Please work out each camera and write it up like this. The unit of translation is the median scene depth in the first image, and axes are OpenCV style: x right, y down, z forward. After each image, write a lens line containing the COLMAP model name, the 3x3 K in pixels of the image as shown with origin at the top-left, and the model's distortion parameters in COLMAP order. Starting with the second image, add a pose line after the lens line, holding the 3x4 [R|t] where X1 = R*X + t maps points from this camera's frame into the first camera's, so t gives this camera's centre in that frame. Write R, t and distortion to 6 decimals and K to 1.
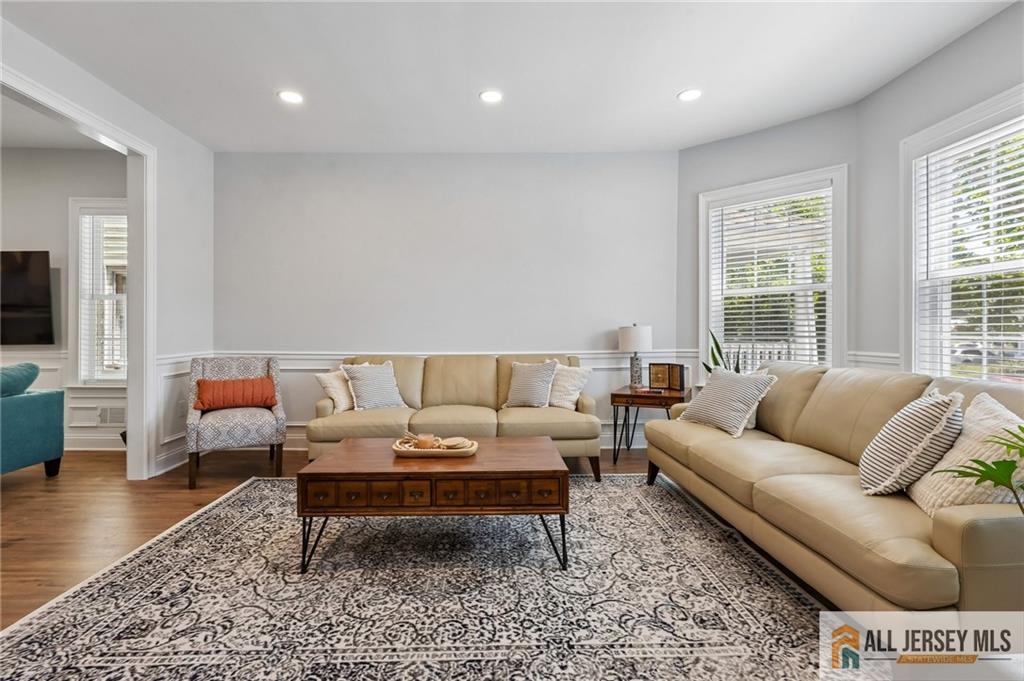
lens RADIAL K [[488.9, 0, 503.6], [0, 488.9, 336.1], [0, 0, 1]] dist [-0.003135, 0.001752]
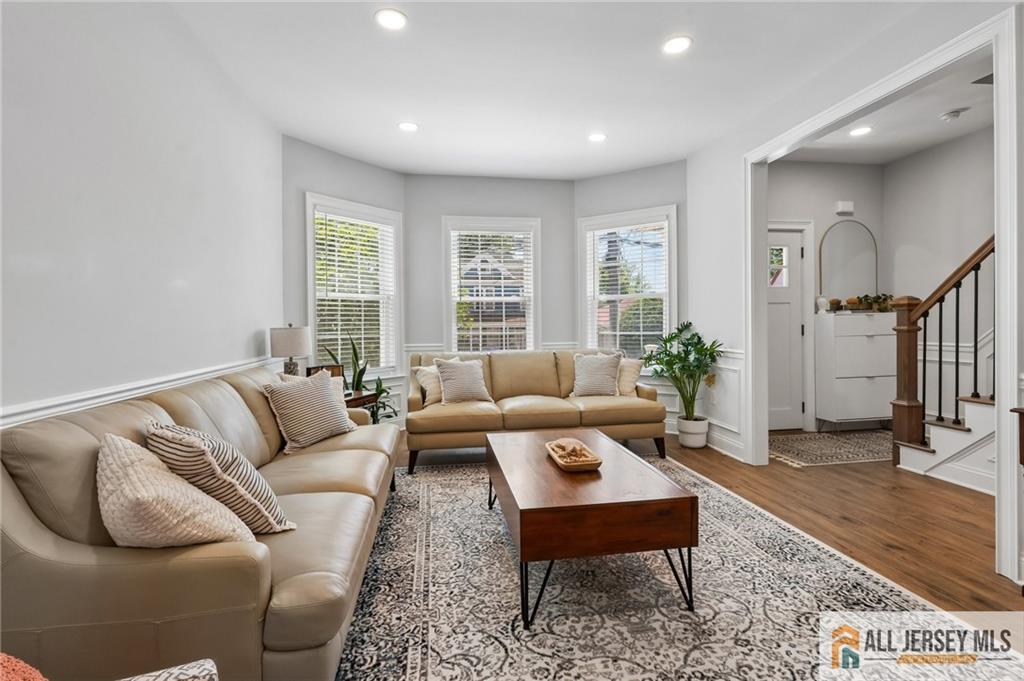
lens RADIAL K [[488.9, 0, 510.1], [0, 488.9, 334.5], [0, 0, 1]] dist [-0.003135, 0.001752]
pose [[-0.149972, -0.014938, 0.988577, -1.370057], [0.015908, 0.999720, 0.017520, -0.030966], [-0.988562, 0.018354, -0.149693, 1.622372]]
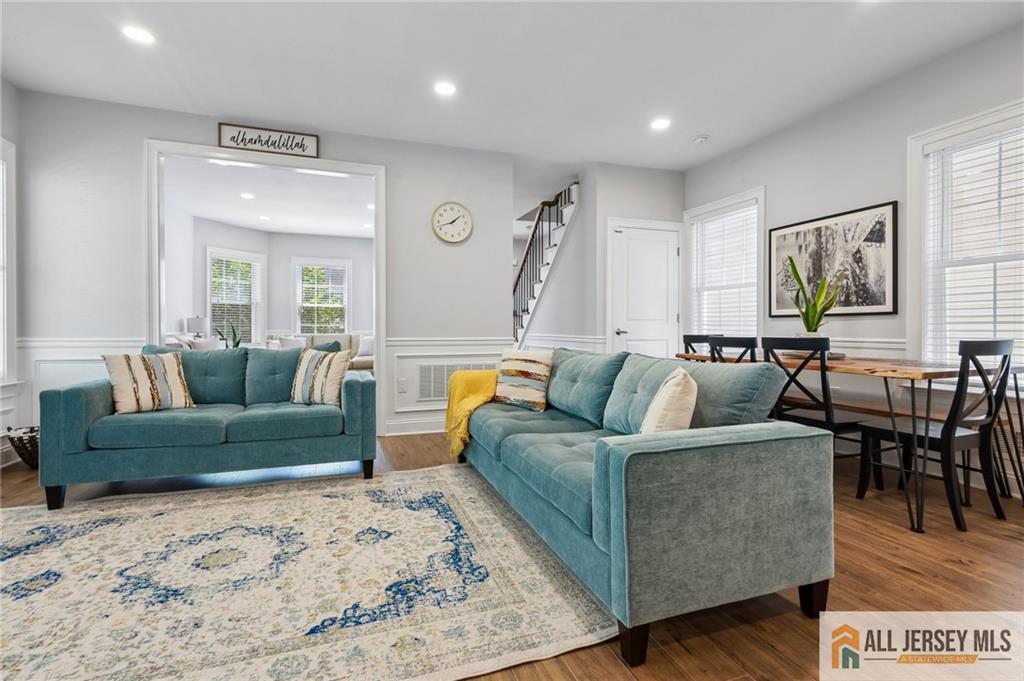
lens RADIAL K [[488.9, 0, 520.6], [0, 488.9, 331.6], [0, 0, 1]] dist [-0.003135, 0.001752]
pose [[-0.331855, -0.009212, 0.943285, -3.728820], [0.000518, 0.999950, 0.009947, 0.028035], [-0.943330, 0.003790, -0.331834, 1.082948]]
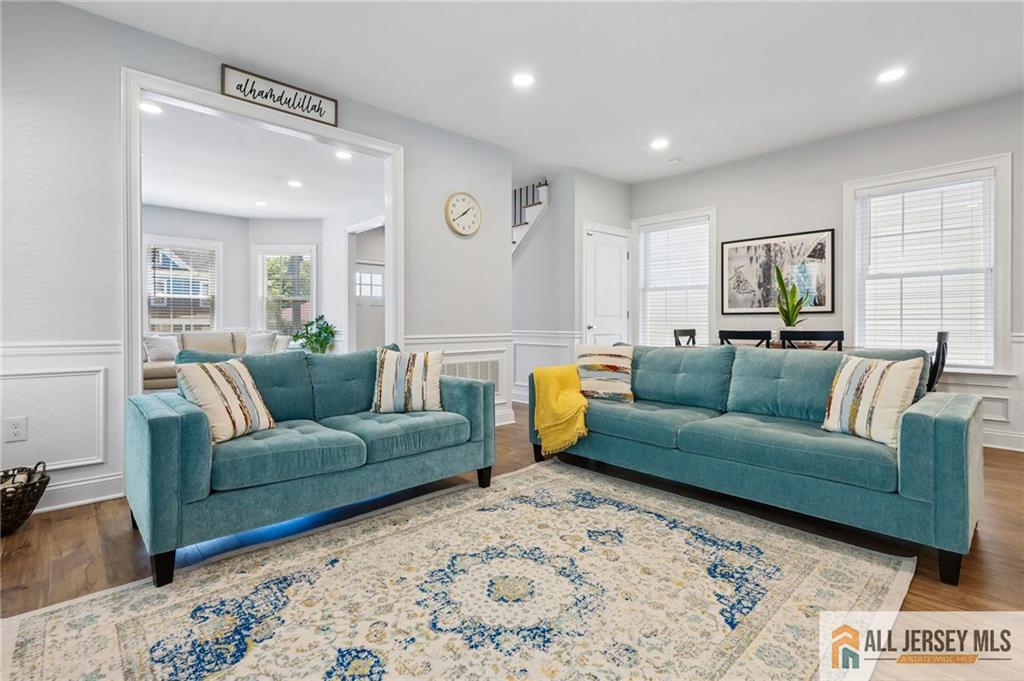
lens RADIAL K [[488.9, 0, 511.9], [0, 488.9, 326.0], [0, 0, 1]] dist [-0.003135, 0.001752]
pose [[-0.678235, -0.006035, 0.734820, -3.190476], [0.002756, 0.999938, 0.010756, 0.017629], [-0.734840, 0.009320, -0.678177, 1.999190]]
